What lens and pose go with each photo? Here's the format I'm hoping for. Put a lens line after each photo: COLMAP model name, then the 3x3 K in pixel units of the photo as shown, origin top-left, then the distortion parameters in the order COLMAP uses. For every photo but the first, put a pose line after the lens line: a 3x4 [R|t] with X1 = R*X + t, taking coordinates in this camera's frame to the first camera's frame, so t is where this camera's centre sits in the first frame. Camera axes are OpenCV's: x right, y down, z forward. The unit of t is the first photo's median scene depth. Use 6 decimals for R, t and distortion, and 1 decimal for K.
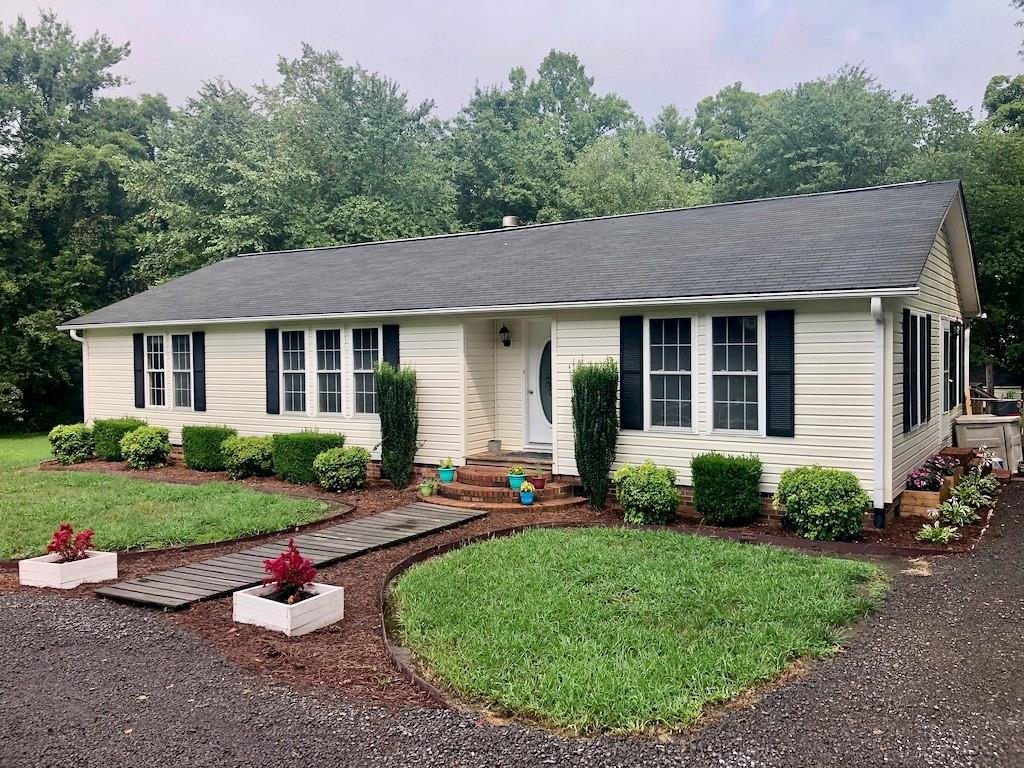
lens RADIAL K [[844.9, 0, 515.3], [0, 844.9, 377.3], [0, 0, 1]] dist [0.029056, 0.002854]
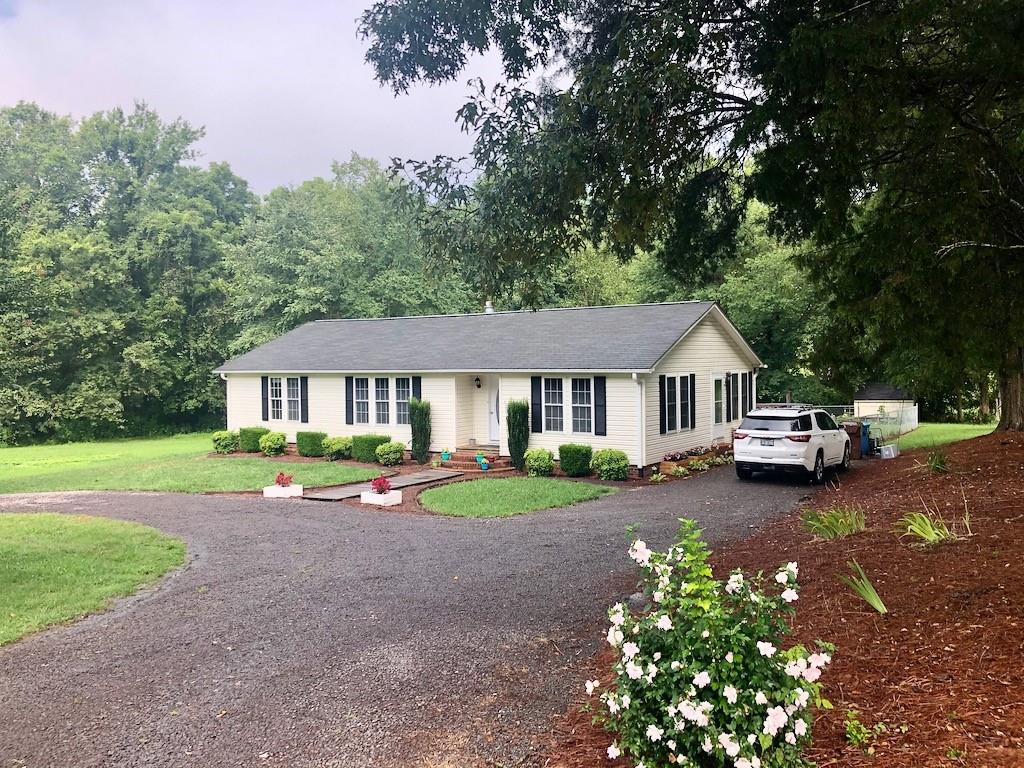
lens RADIAL K [[844.9, 0, 515.3], [0, 844.9, 377.3], [0, 0, 1]] dist [0.029056, 0.002854]
pose [[0.999762, -0.002610, -0.021658, 0.100106], [0.002428, 0.999962, -0.008420, -0.040583], [0.021680, 0.008365, 0.999730, -0.775038]]
